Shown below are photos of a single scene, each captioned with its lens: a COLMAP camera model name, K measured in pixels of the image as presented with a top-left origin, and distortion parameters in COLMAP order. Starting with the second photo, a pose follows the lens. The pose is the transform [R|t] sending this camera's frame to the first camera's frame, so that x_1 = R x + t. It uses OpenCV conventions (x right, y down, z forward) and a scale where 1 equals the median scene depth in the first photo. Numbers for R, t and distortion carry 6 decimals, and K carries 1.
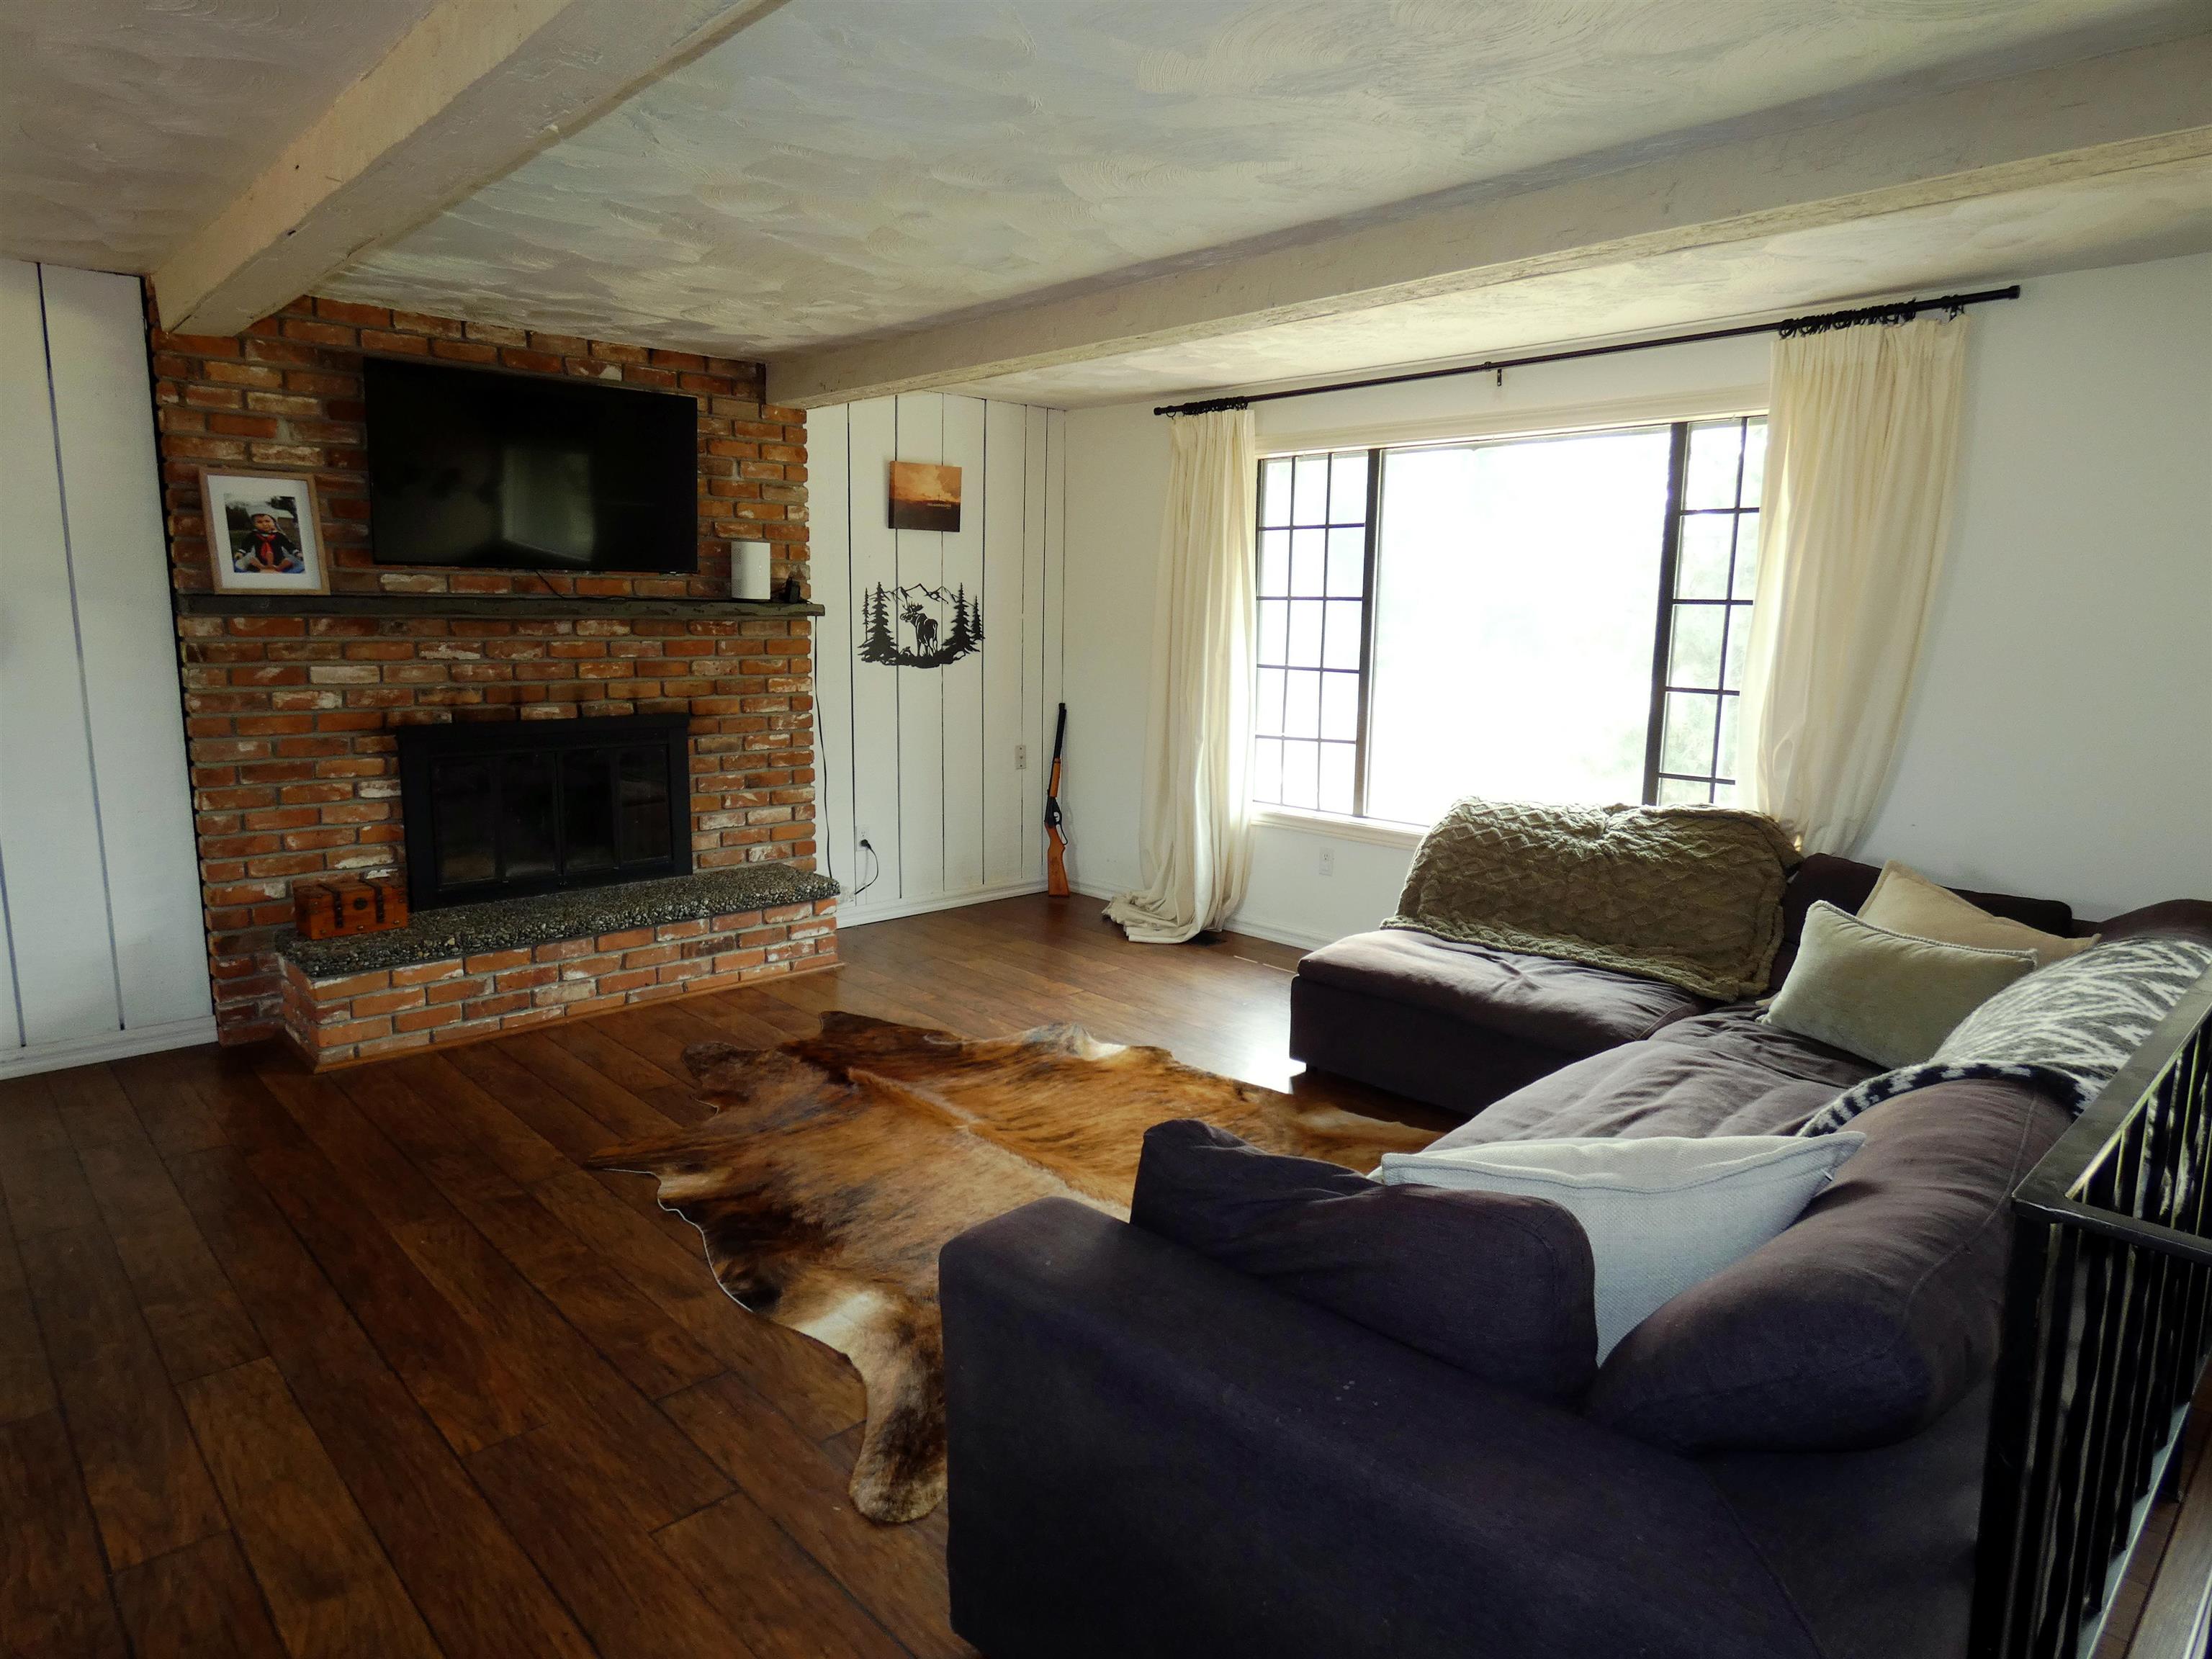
lens RADIAL K [[1317.4, 0, 1104.6], [0, 1317.4, 828.0], [0, 0, 1]] dist [-0.006498, -0.000035]
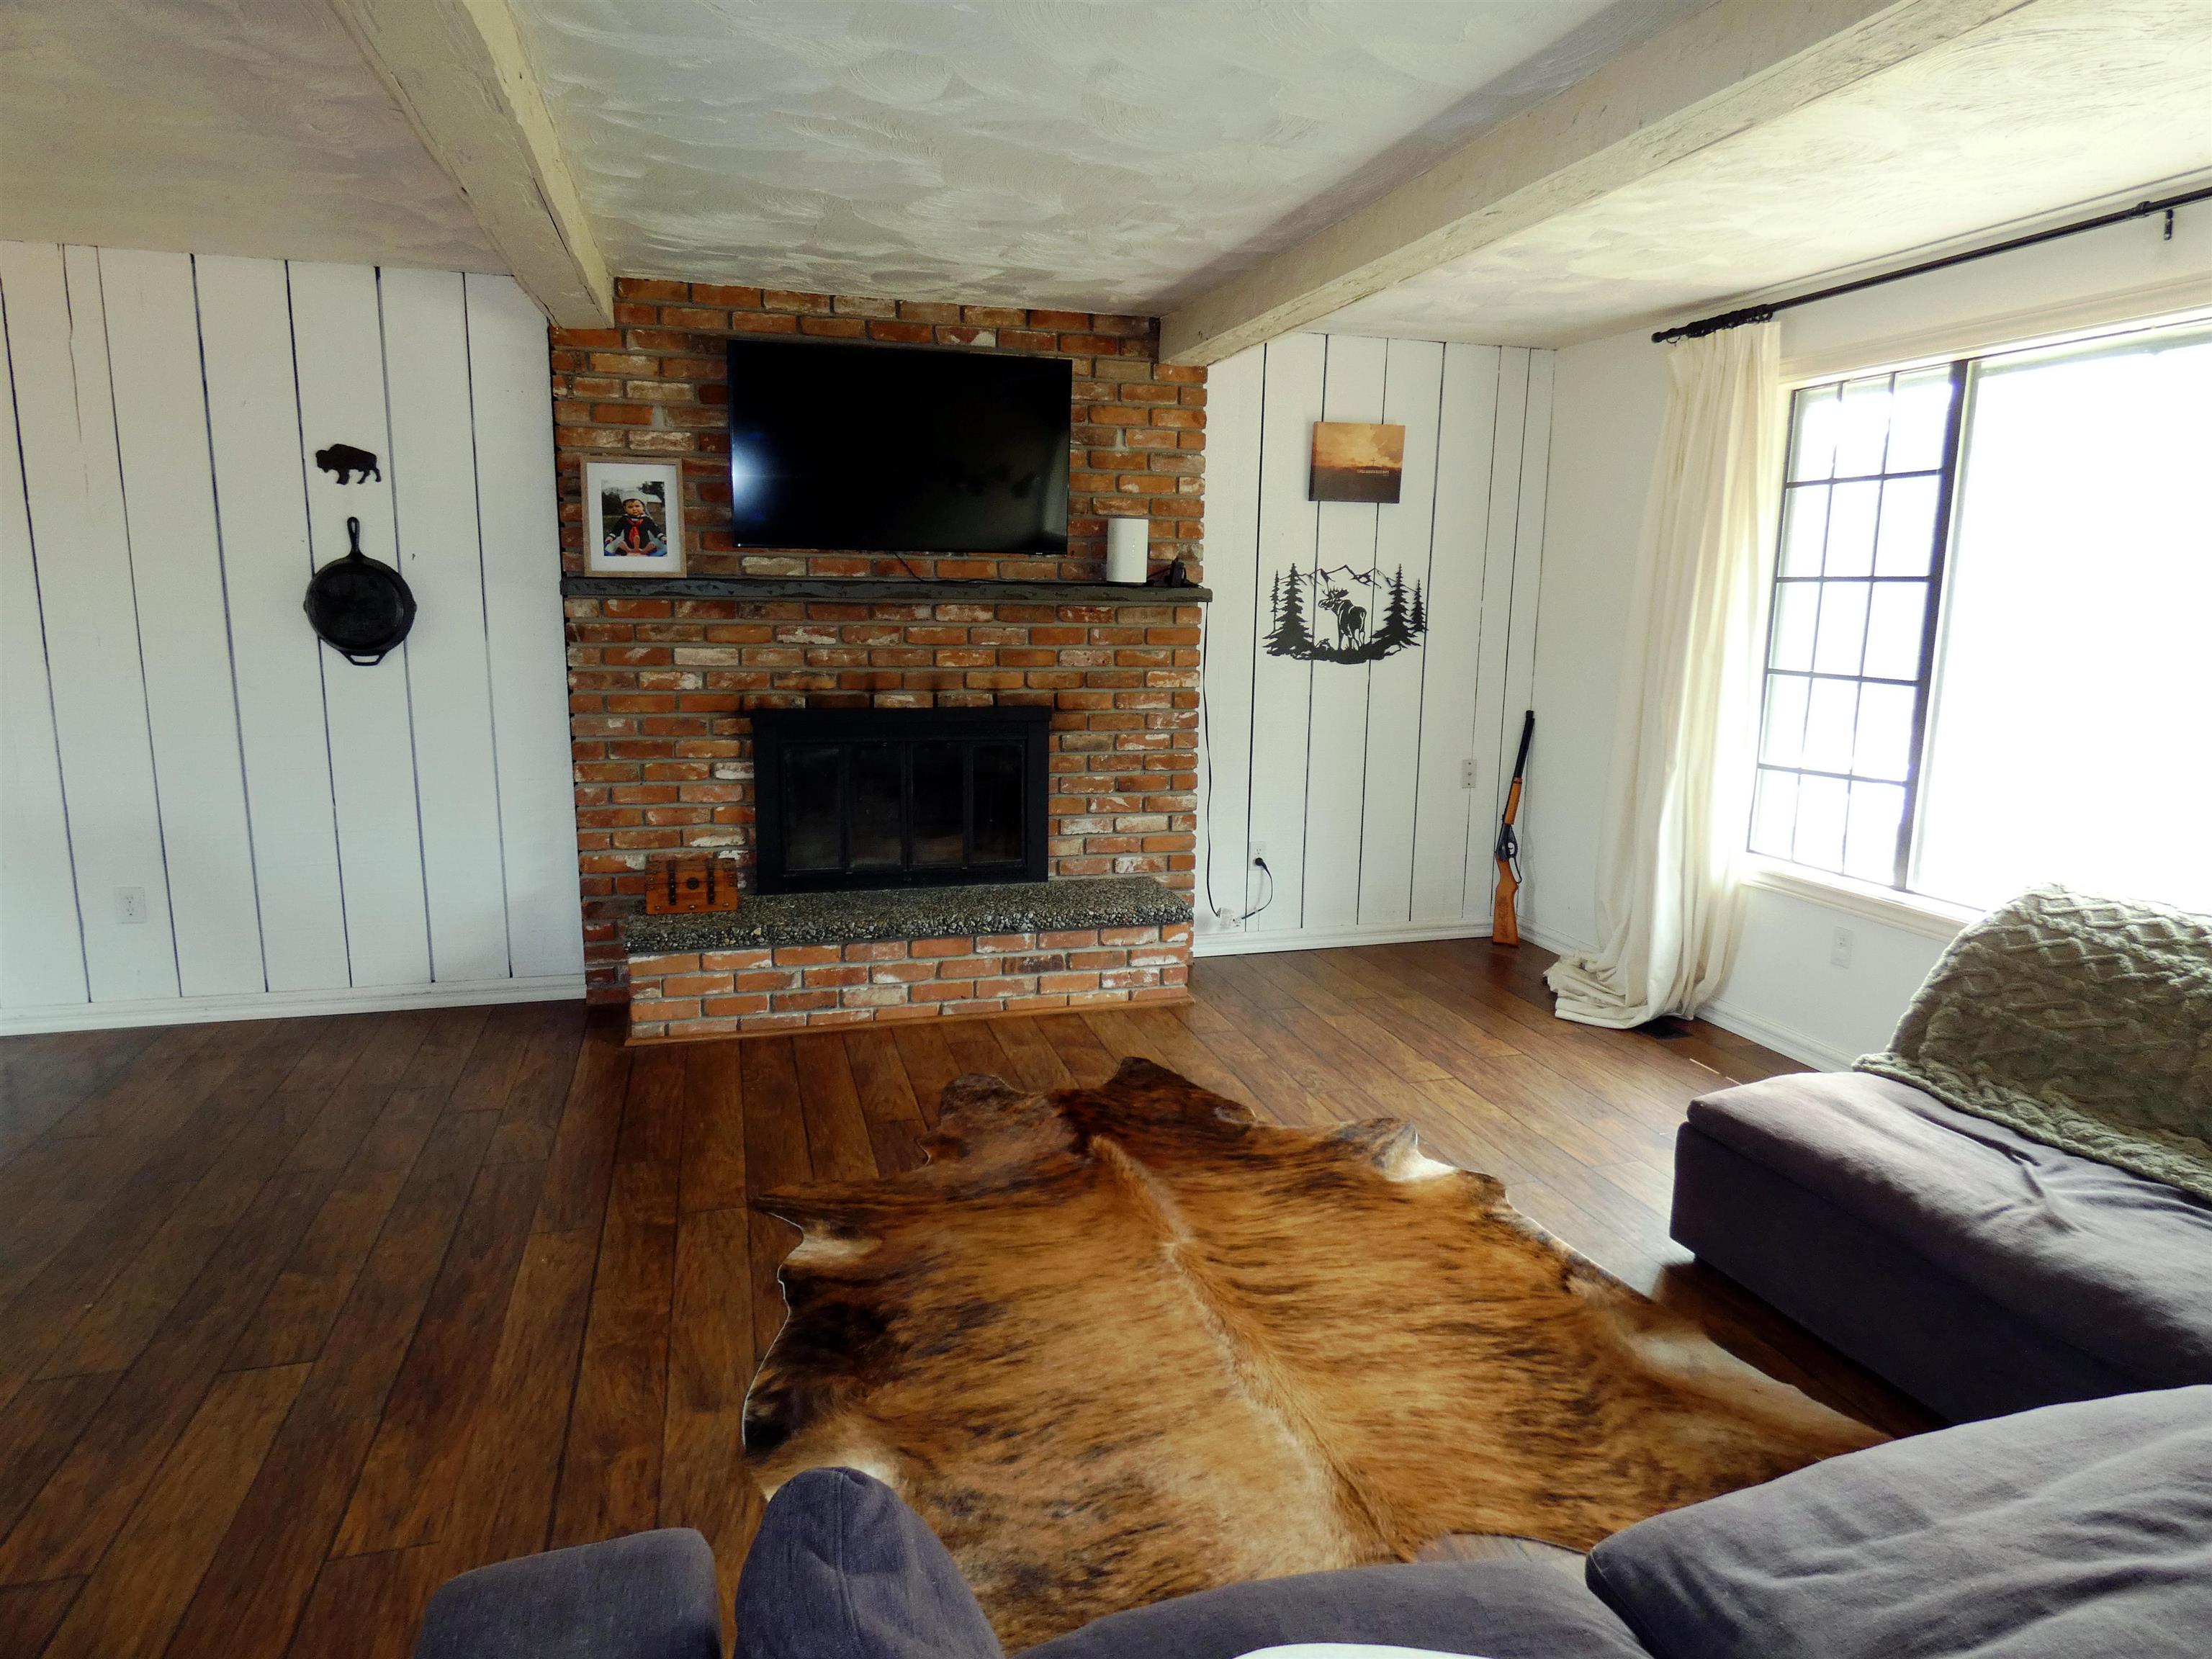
lens RADIAL K [[1317.4, 0, 1108.8], [0, 1317.4, 824.9], [0, 0, 1]] dist [-0.006498, -0.000035]
pose [[0.889070, 0.078800, -0.450937, 0.164465], [-0.077366, 0.996768, 0.021646, -0.032484], [0.451186, 0.015643, 0.892293, 0.230677]]
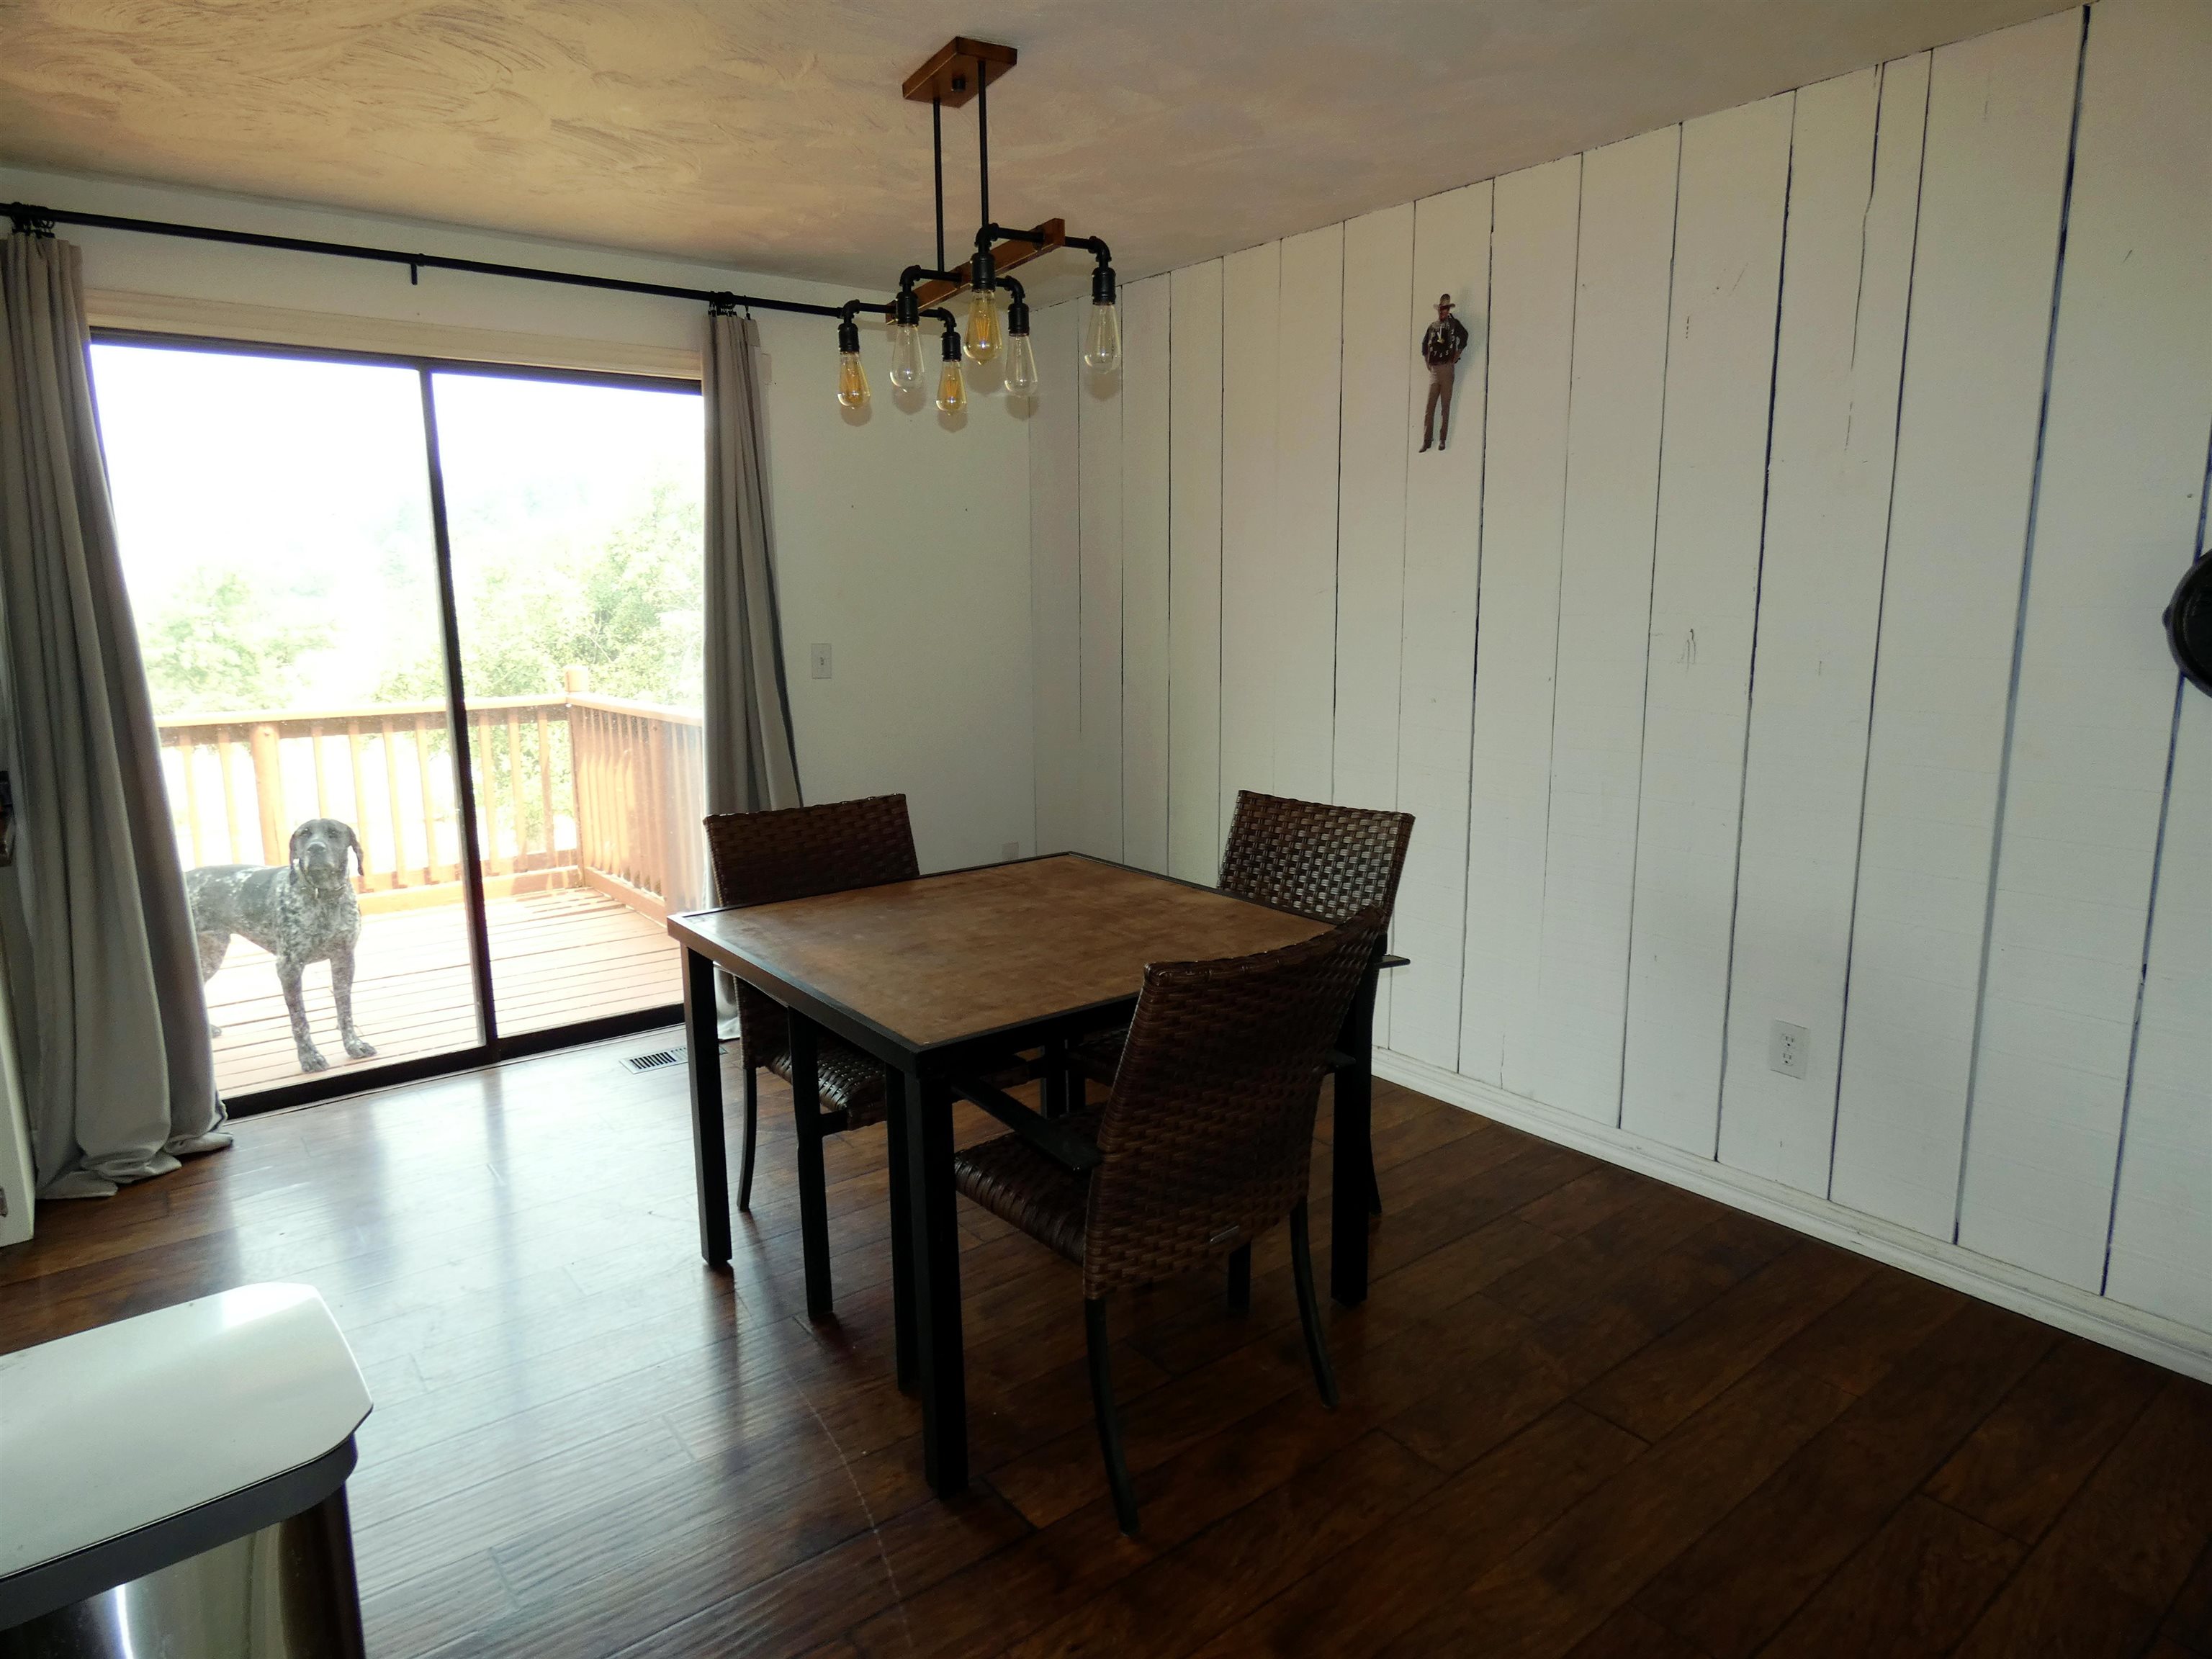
lens RADIAL K [[1317.4, 0, 1108.3], [0, 1317.4, 824.4], [0, 0, 1]] dist [-0.006498, -0.000035]
pose [[-0.095471, 0.163195, -0.981964, -0.229722], [-0.152925, 0.972355, 0.176466, -0.071883], [0.983615, 0.167014, -0.067875, 0.450858]]
